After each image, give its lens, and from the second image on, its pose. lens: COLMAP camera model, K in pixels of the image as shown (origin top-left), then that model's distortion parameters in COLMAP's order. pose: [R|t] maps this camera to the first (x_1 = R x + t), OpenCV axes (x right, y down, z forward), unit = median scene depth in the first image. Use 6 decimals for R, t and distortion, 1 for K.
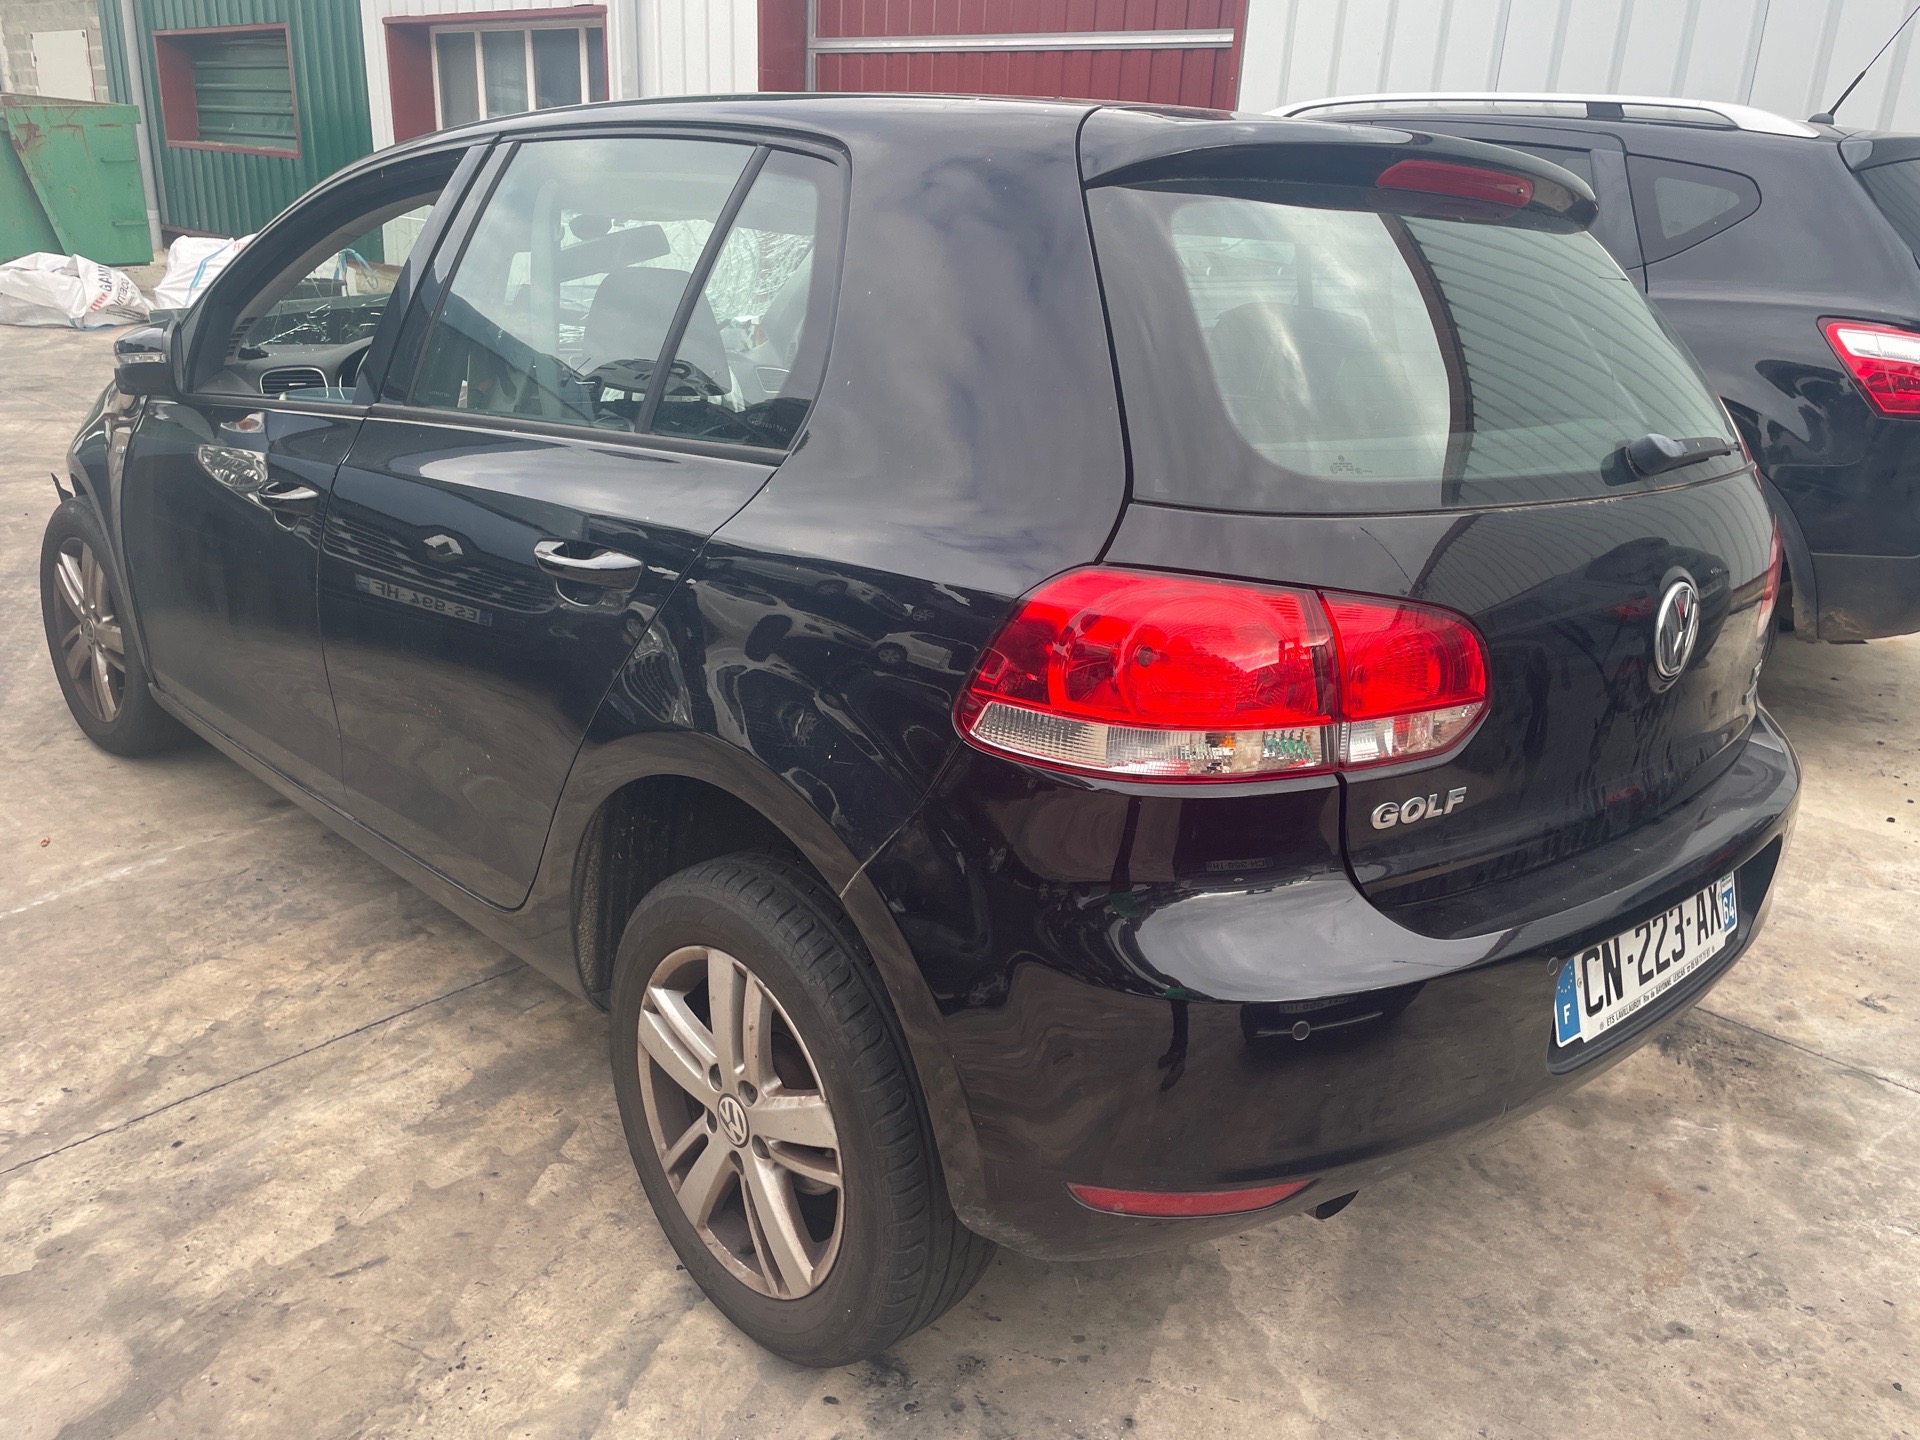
lens RADIAL K [[1457.7, 0, 965.2], [0, 1457.7, 730.7], [0, 0, 1]] dist [0.081202, -0.110700]
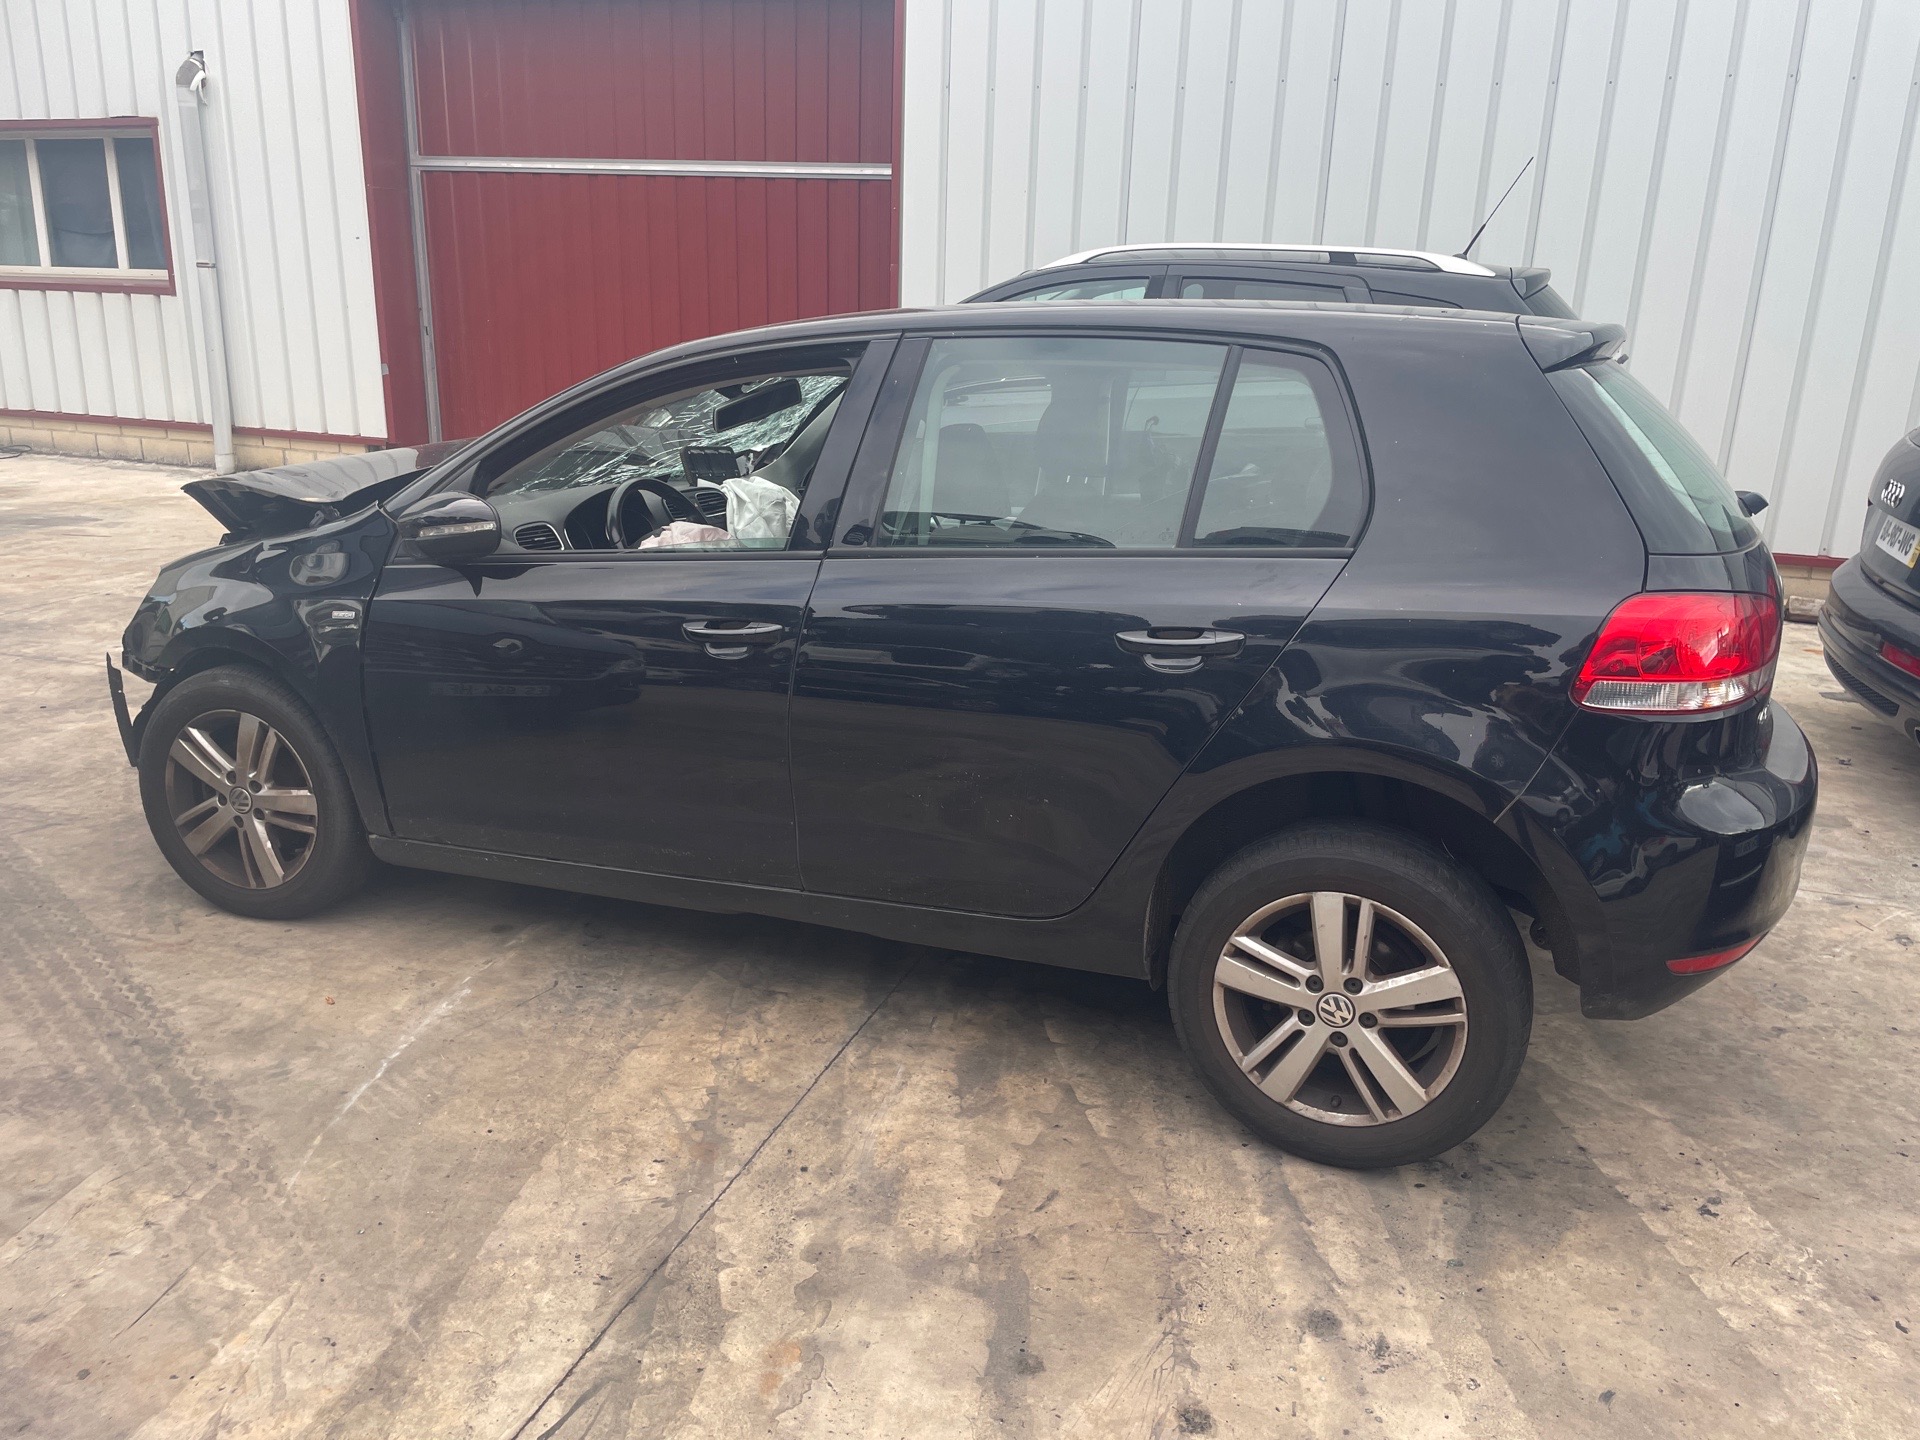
lens RADIAL K [[1457.7, 0, 974.6], [0, 1457.7, 729.4], [0, 0, 1]] dist [0.081202, -0.110700]
pose [[0.915120, -0.141029, 0.377713, -0.873108], [0.158349, 0.987269, -0.015025, -0.037162], [-0.370785, 0.073561, 0.925801, -0.200684]]
